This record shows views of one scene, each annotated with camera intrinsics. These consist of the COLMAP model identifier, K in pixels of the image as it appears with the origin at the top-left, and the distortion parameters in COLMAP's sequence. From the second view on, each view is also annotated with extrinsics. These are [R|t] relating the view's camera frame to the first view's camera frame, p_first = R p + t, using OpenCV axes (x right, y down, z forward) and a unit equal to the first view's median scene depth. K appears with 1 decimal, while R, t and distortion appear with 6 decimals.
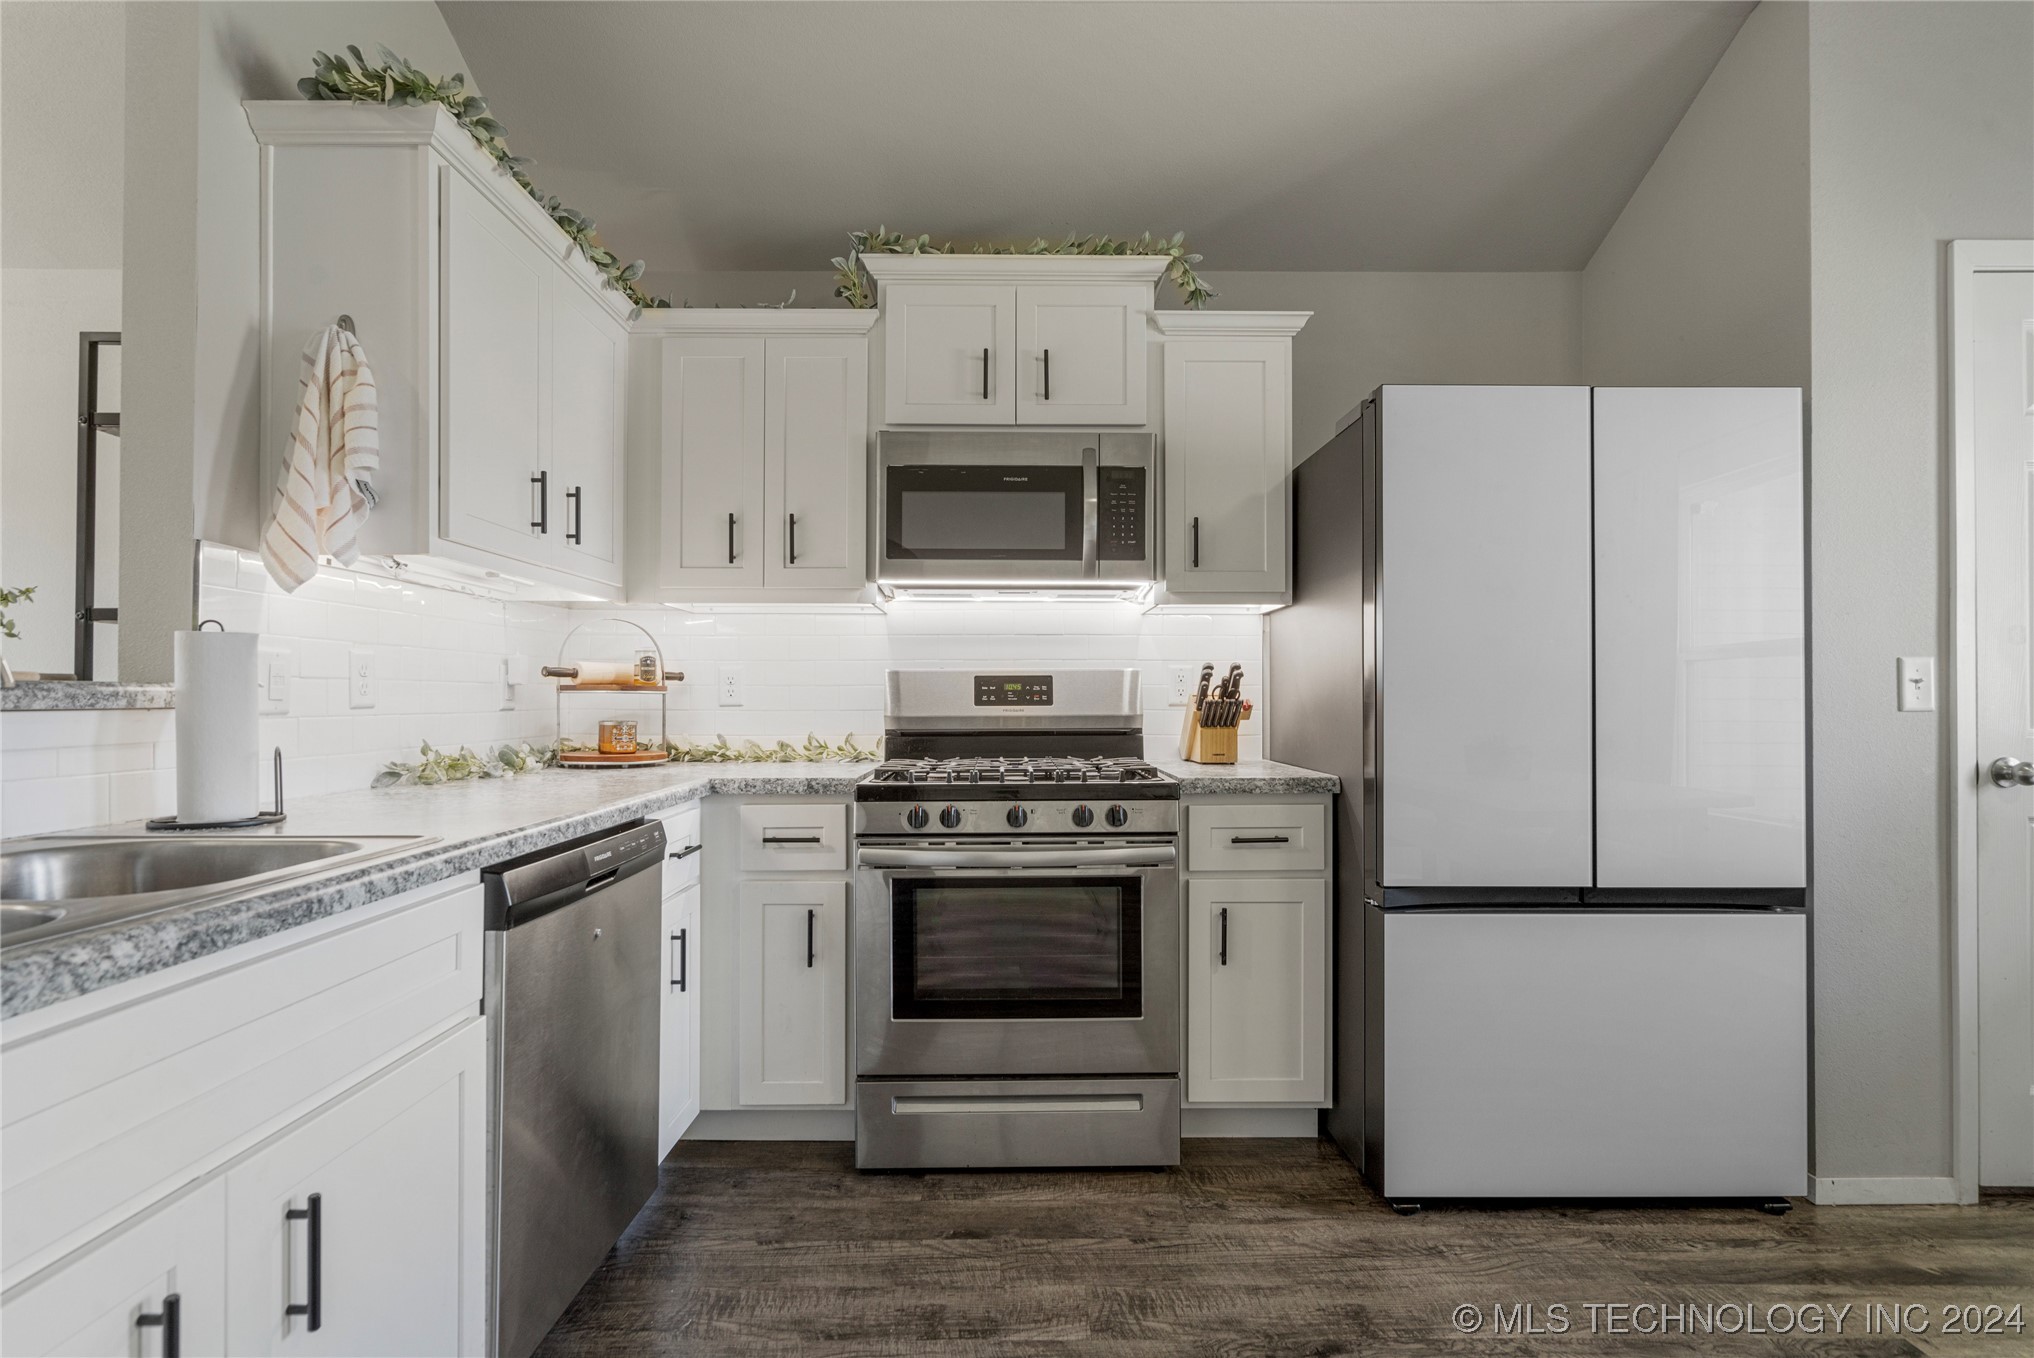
lens RADIAL K [[956.5, 0, 1006.6], [0, 956.5, 691.2], [0, 0, 1]] dist [-0.000260, 0.000706]
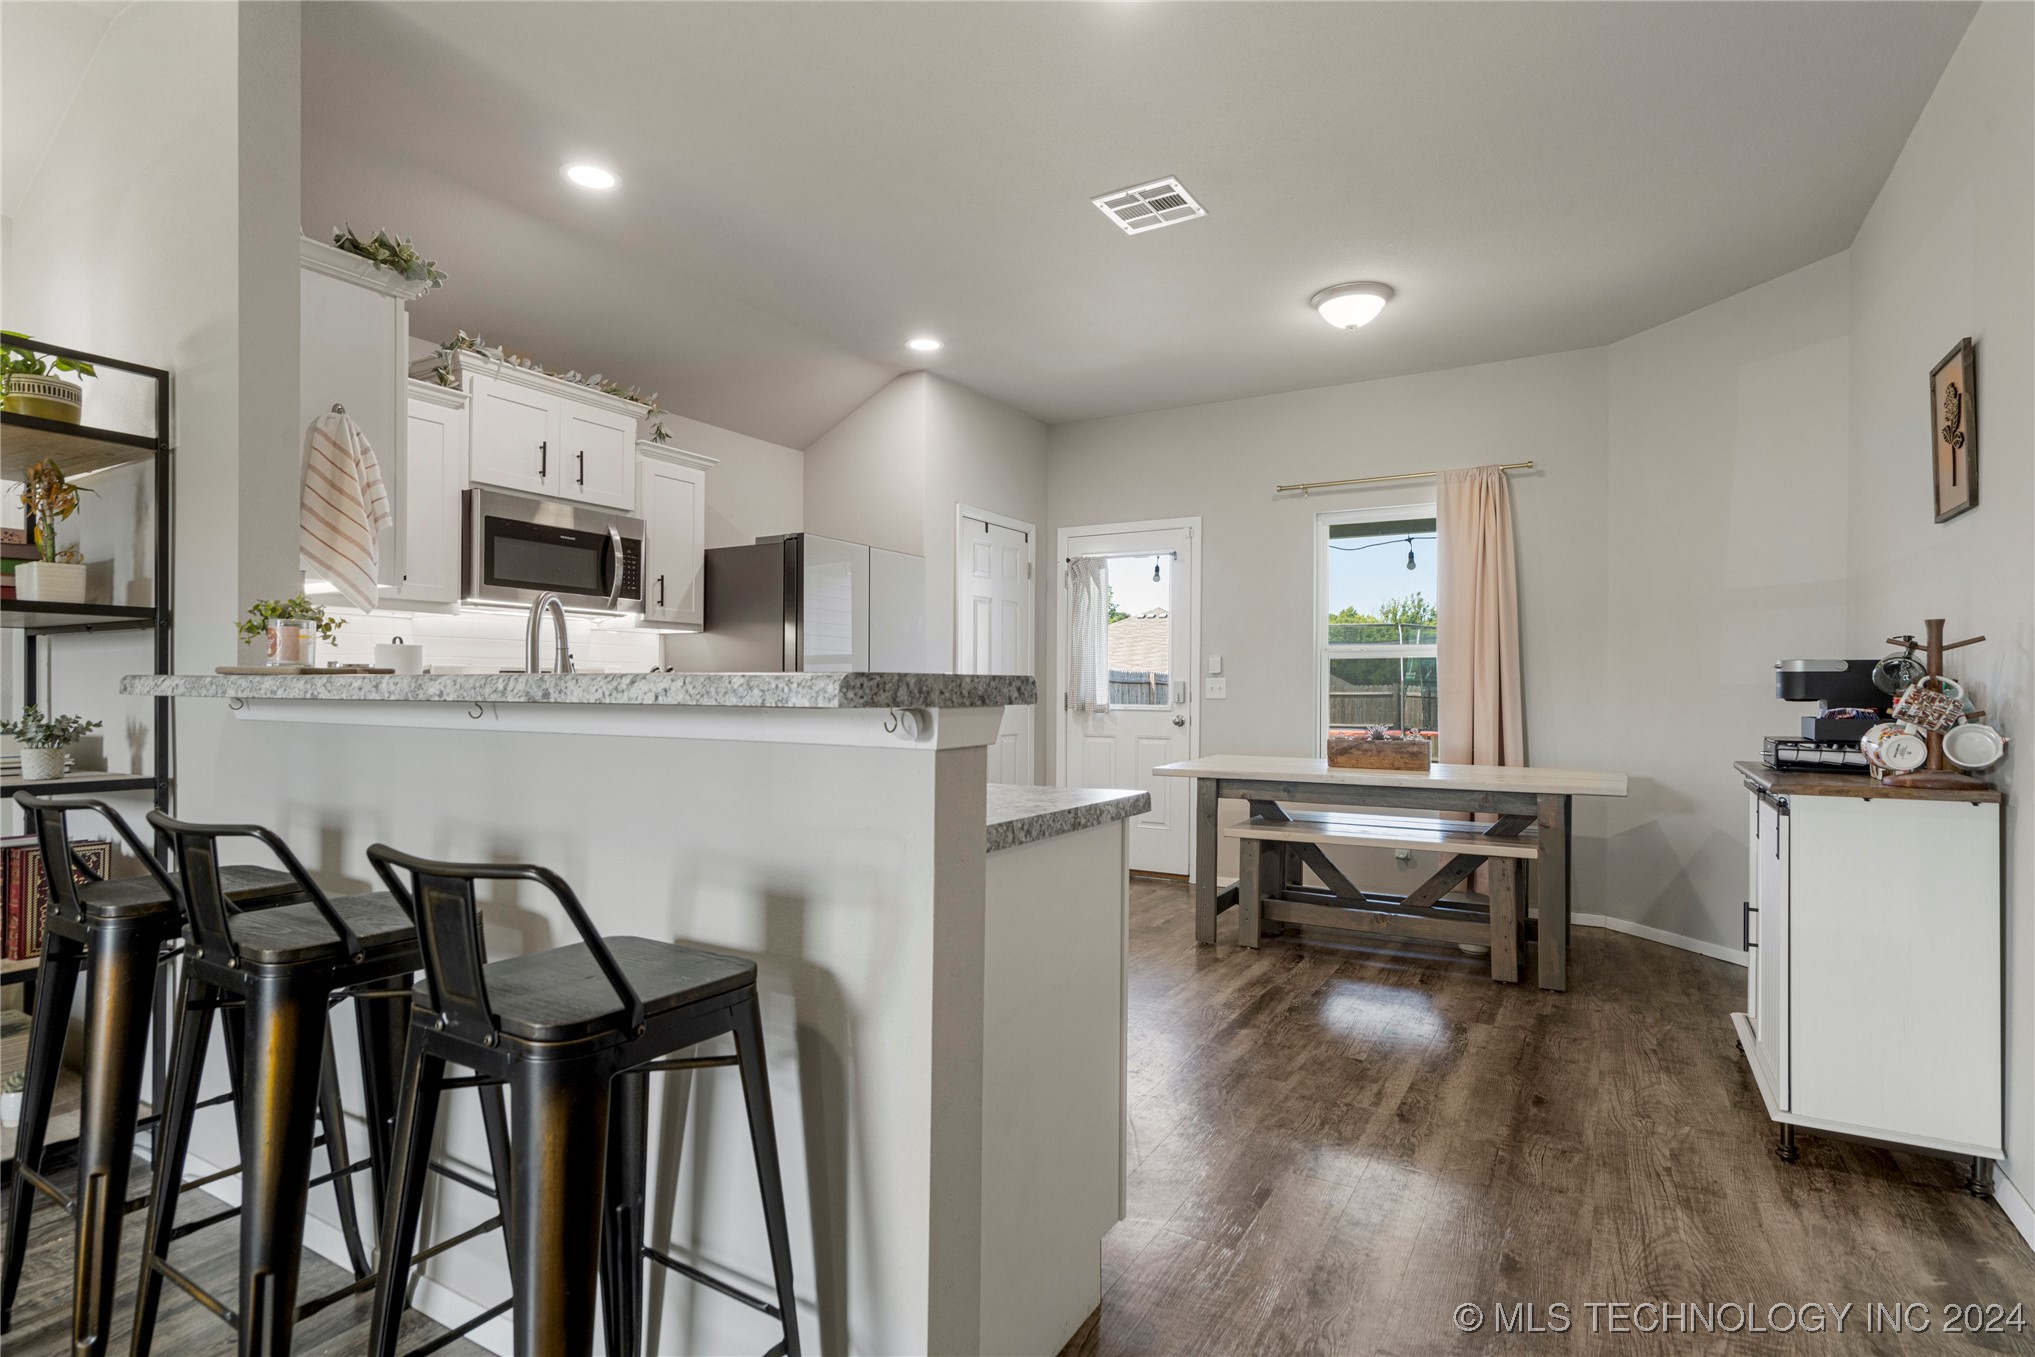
lens RADIAL K [[995.9, 0, 1043.3], [0, 995.9, 682.2], [0, 0, 1]] dist [-0.000642, 0.000295]
pose [[0.496743, 0.007916, 0.867862, -1.076281], [-0.007584, 0.999960, -0.004780, 0.001157], [-0.867865, -0.004208, 0.496783, -0.441117]]
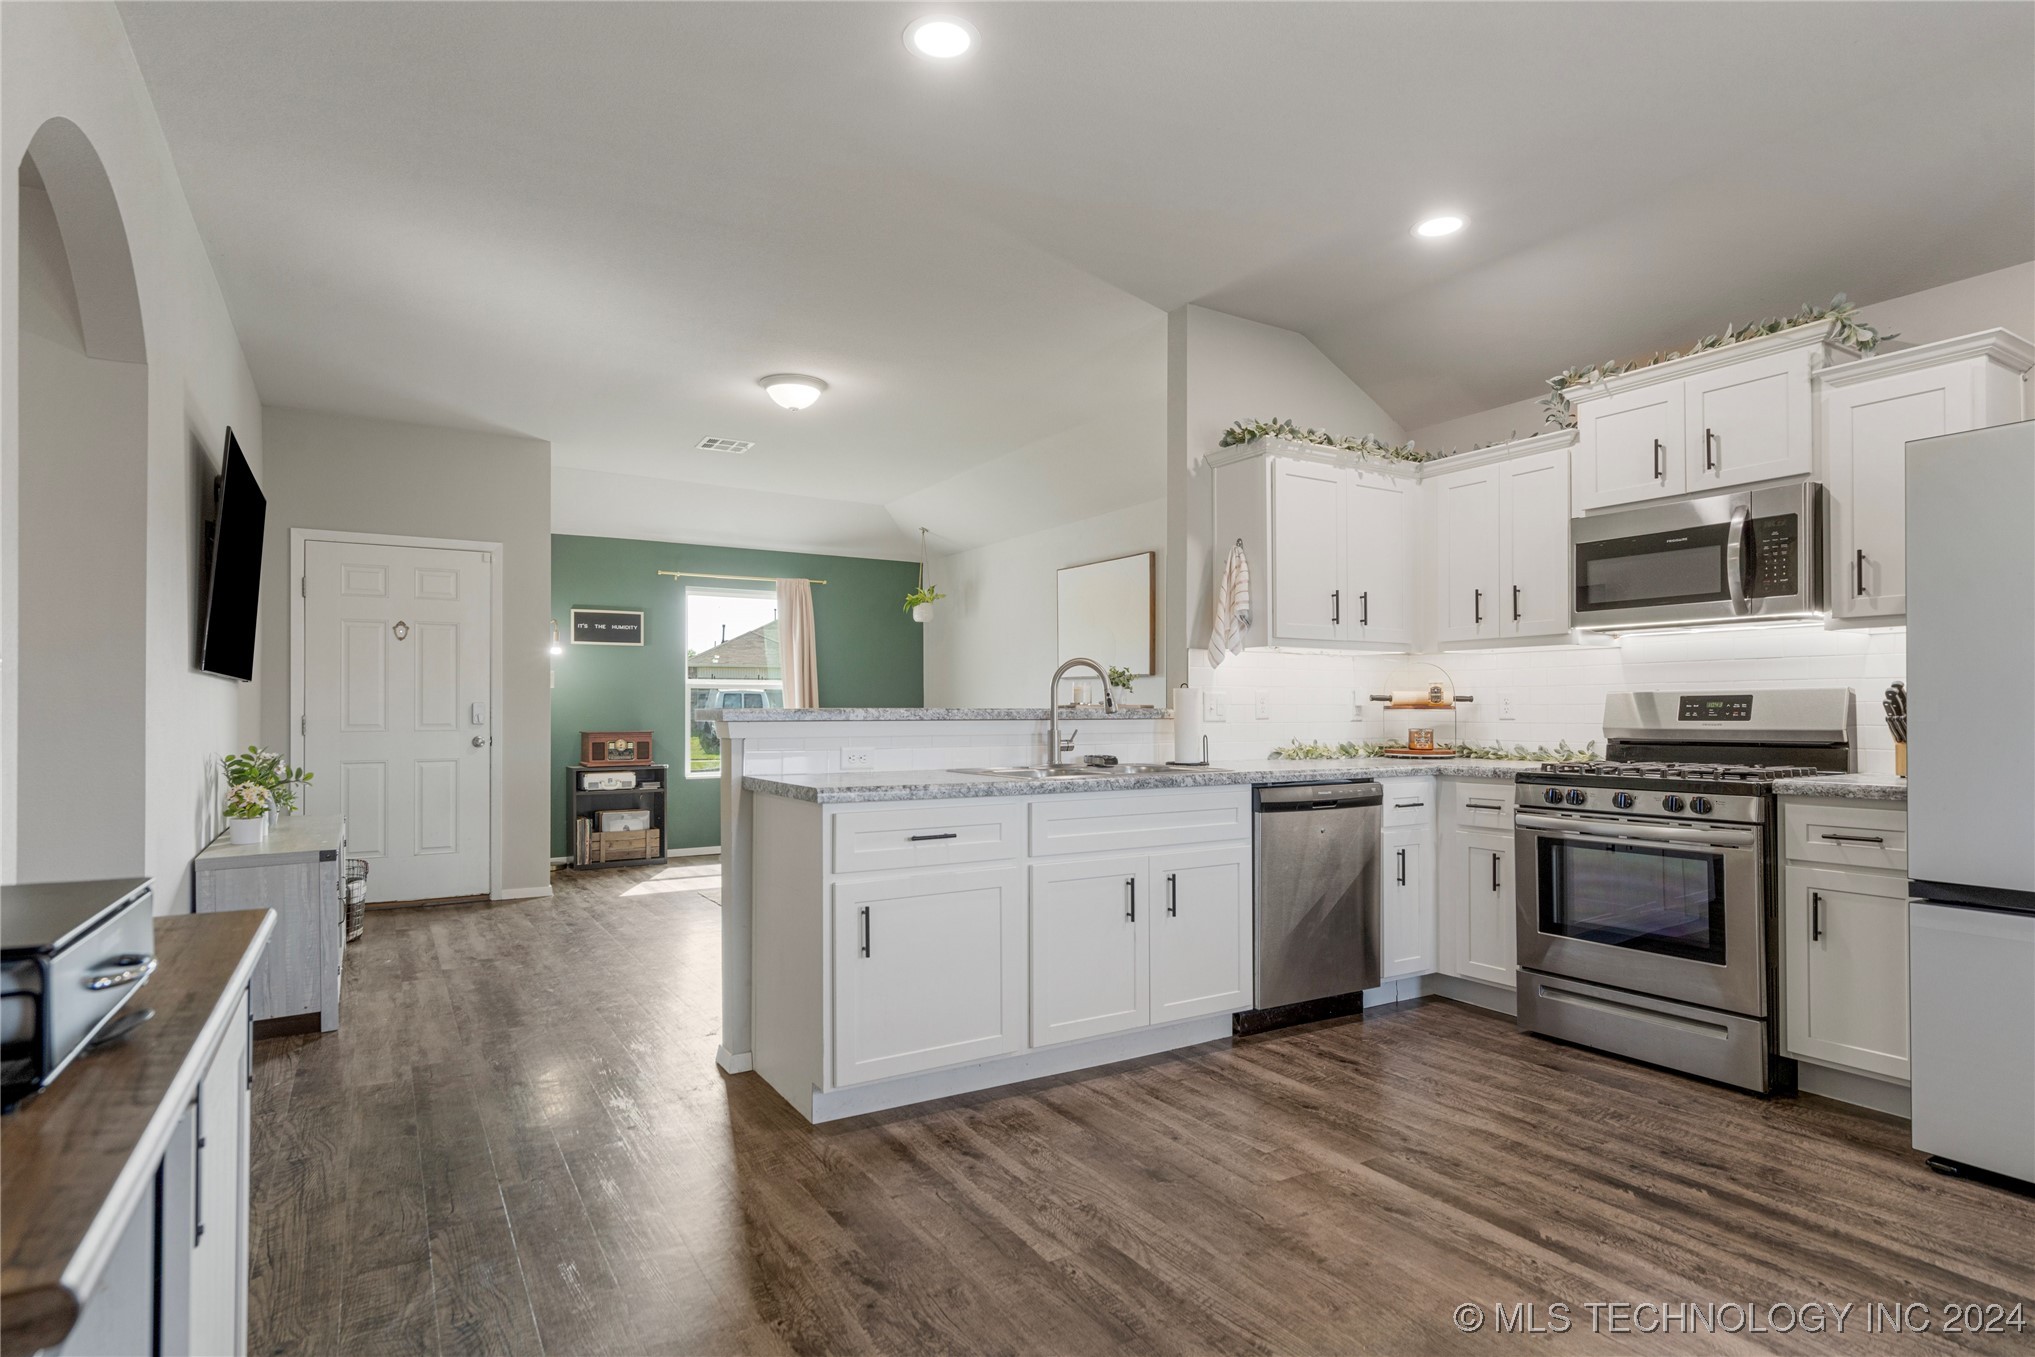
lens RADIAL K [[1015.7, 0, 1021.9], [0, 1015.7, 702.3], [0, 0, 1]] dist [-0.001680, -0.000254]
pose [[0.527438, -0.009015, -0.849545, 0.780207], [0.007113, 0.999956, -0.006195, -0.007501], [0.849564, -0.002775, 0.527479, -0.495880]]
